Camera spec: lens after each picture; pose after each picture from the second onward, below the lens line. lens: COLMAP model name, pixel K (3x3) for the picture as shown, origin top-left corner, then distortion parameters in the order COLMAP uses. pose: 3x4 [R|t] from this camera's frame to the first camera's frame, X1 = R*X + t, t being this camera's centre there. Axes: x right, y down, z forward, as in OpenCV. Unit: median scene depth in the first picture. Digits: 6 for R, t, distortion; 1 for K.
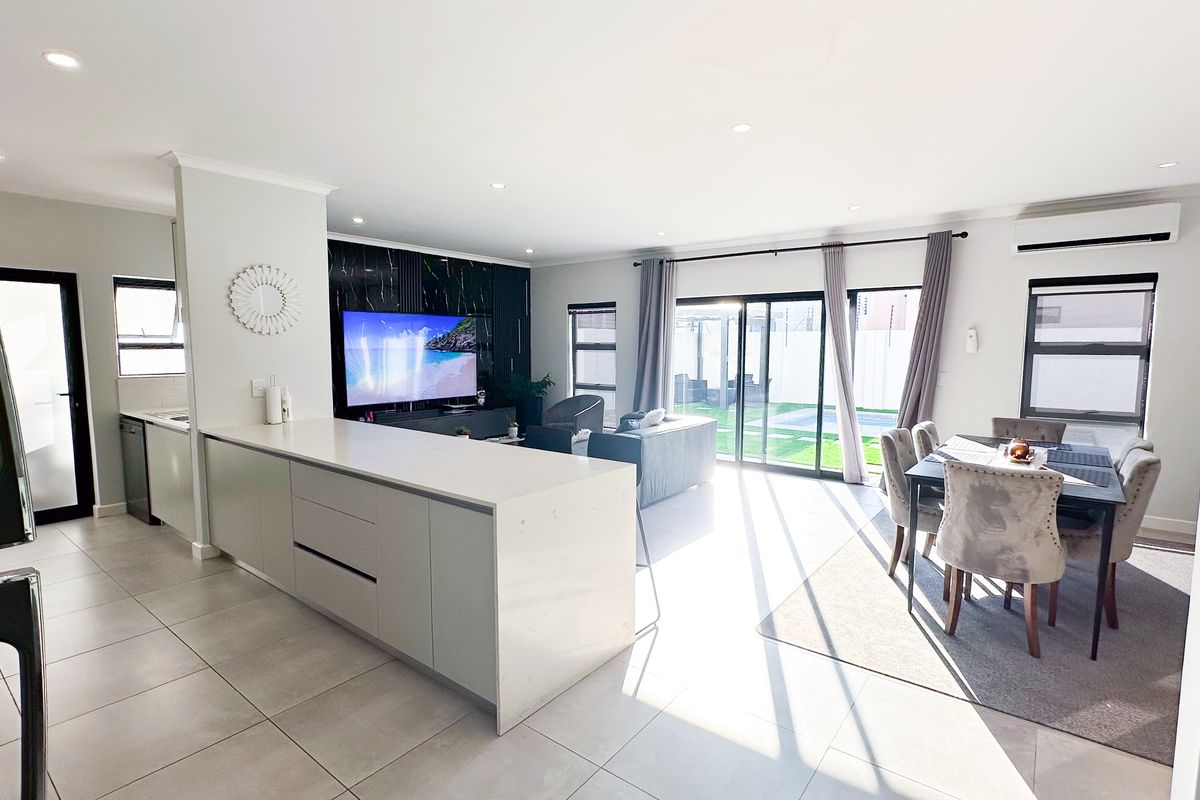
lens RADIAL K [[583.9, 0, 600.0], [0, 583.9, 400.0], [0, 0, 1]] dist [0.000101, 0.000017]
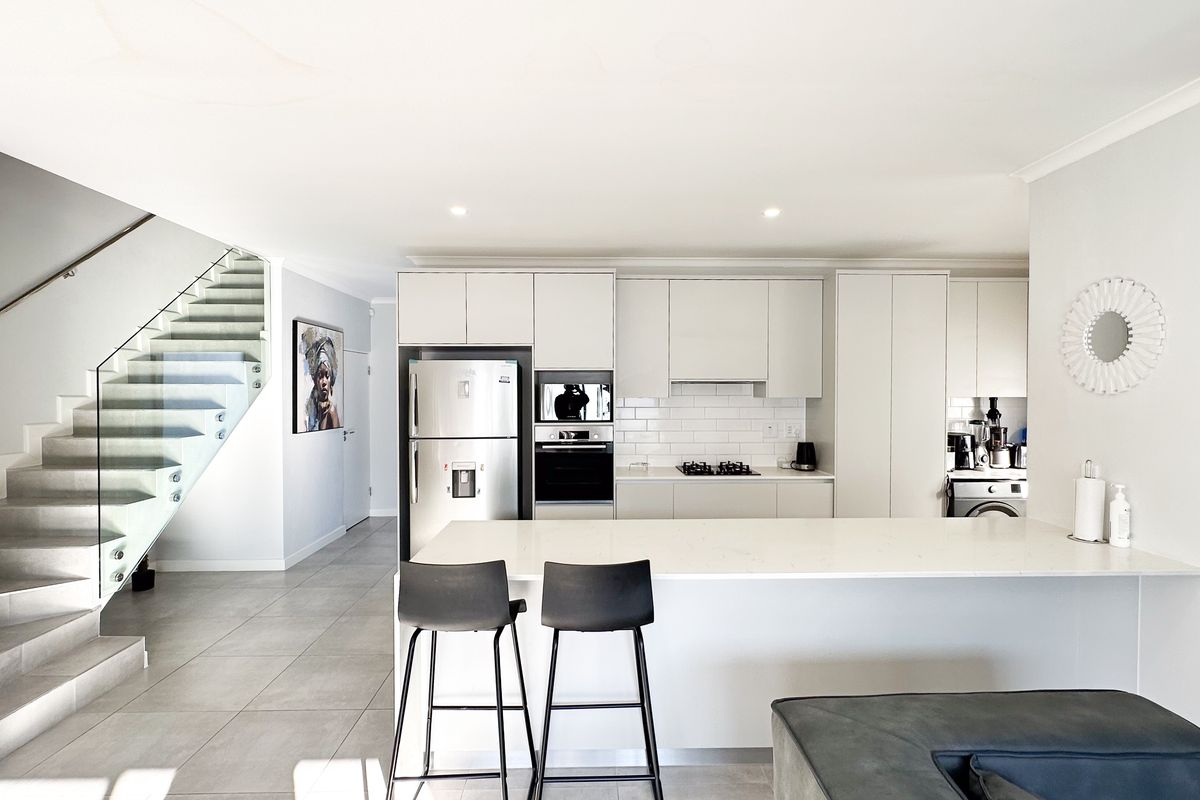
lens RADIAL K [[583.9, 0, 600.0], [0, 583.9, 400.0], [0, 0, 1]] dist [0.000101, 0.000017]
pose [[-0.768564, -0.000986, -0.639772, 0.382878], [-0.060493, 0.995631, 0.071135, -0.196269], [0.636906, 0.093374, -0.765266, 1.945430]]
